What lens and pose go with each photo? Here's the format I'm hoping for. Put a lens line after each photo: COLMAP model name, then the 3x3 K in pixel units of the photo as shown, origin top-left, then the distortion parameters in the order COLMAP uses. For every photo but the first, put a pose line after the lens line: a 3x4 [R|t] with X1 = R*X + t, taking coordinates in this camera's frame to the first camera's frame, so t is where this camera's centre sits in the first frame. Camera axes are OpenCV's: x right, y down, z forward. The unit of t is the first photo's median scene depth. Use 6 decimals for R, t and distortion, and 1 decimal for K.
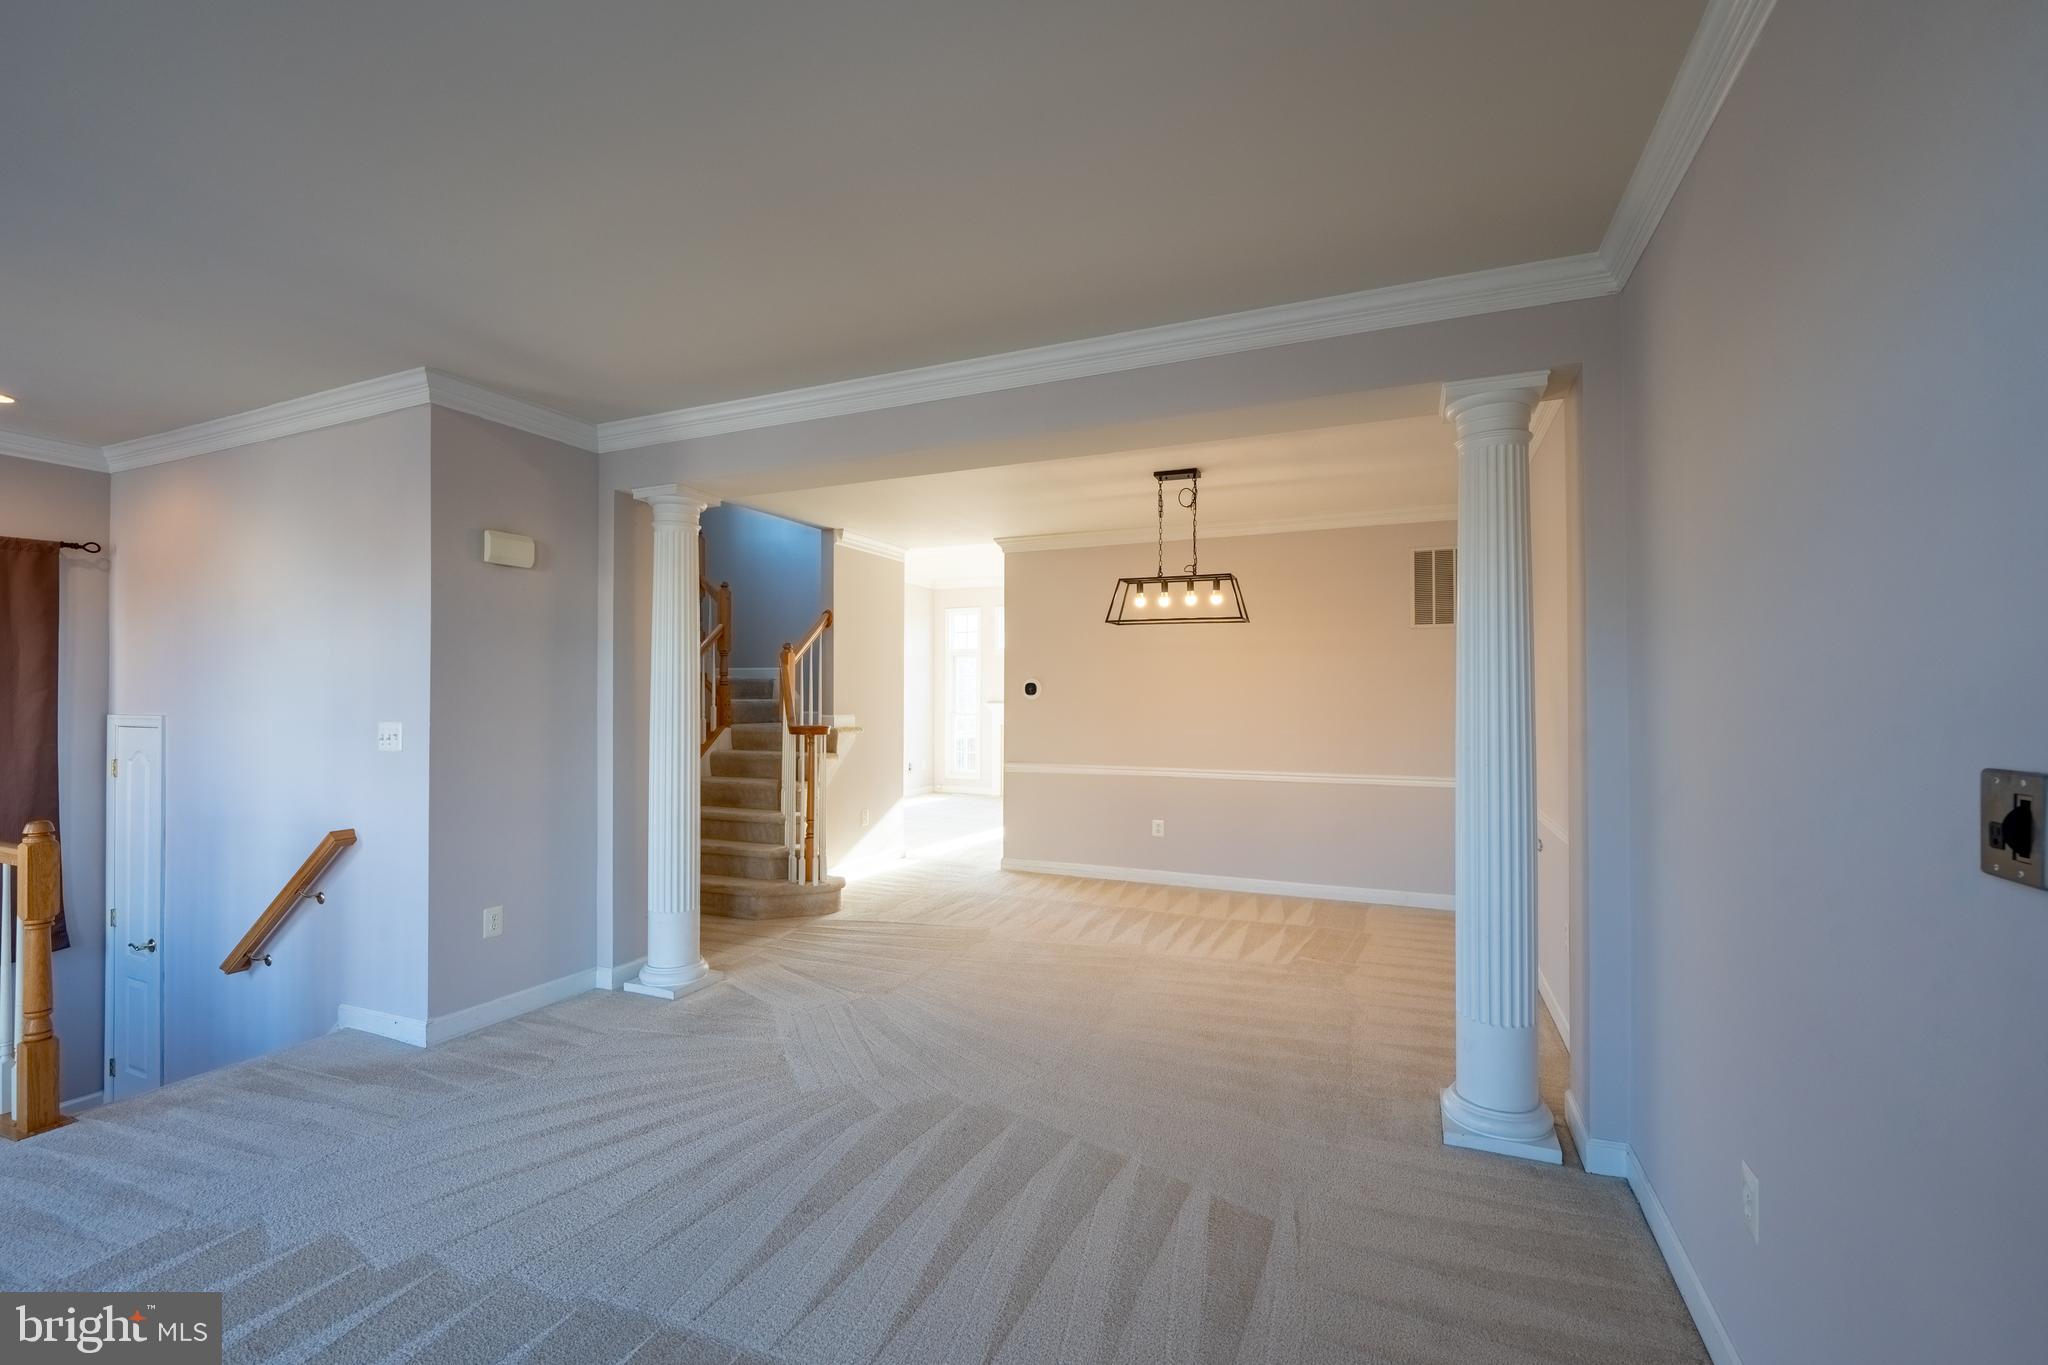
lens RADIAL K [[833.3, 0, 1015.8], [0, 833.3, 680.7], [0, 0, 1]] dist [-0.016215, -0.000018]
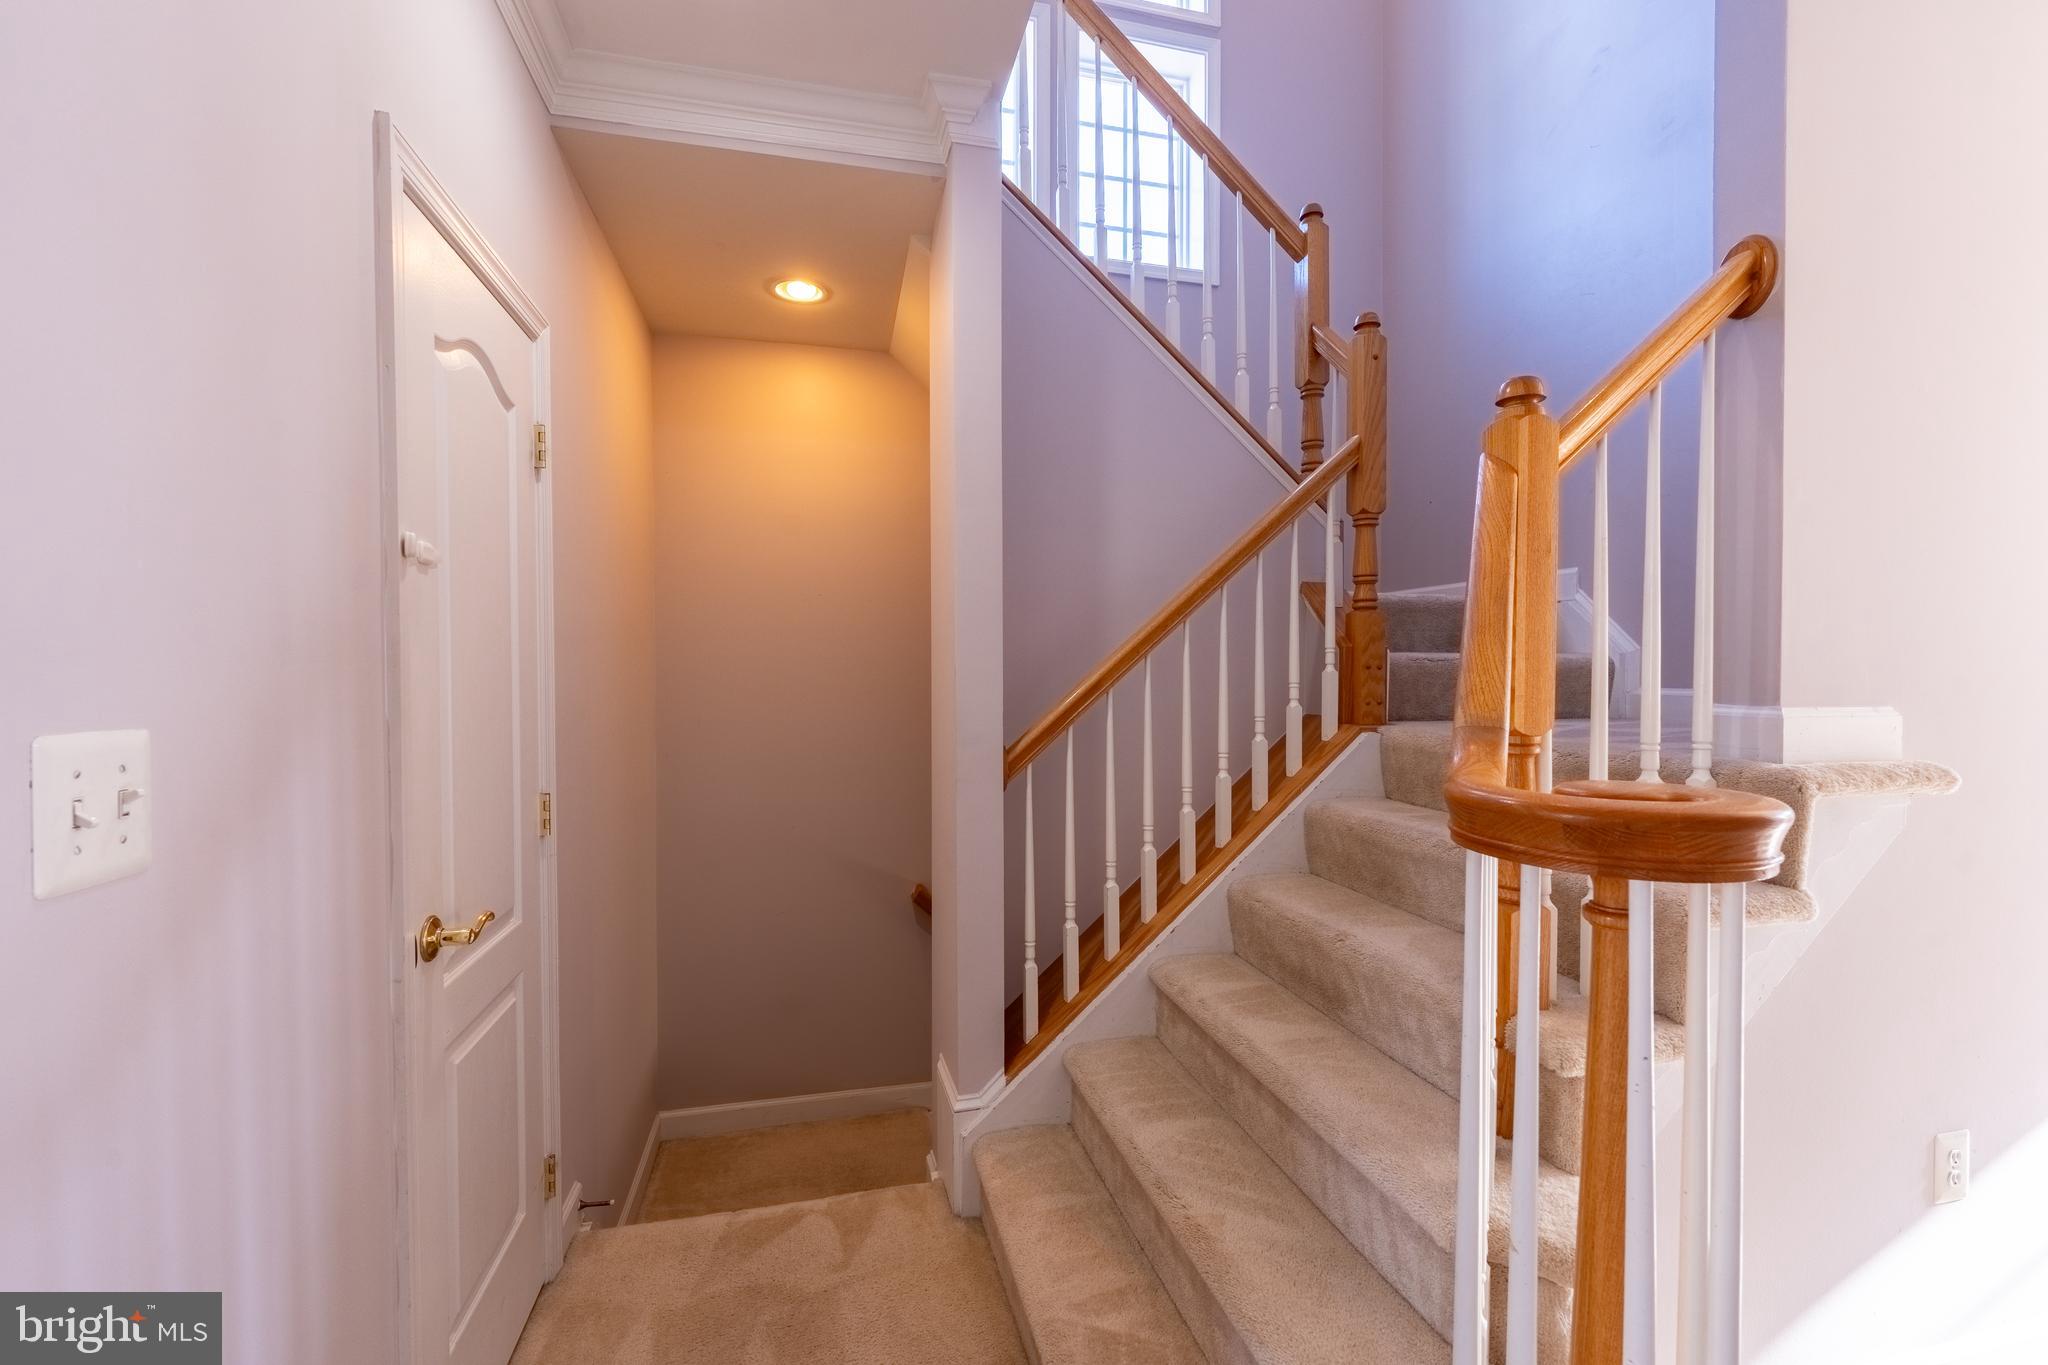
lens RADIAL K [[844.3, 0, 1036.3], [0, 844.3, 690.6], [0, 0, 1]] dist [-0.000846, 0.000022]
pose [[0.623453, 0.014146, -0.781733, -0.224101], [0.015555, 0.999414, 0.030490, 0.036672], [0.781706, -0.031169, 0.622867, 0.949326]]
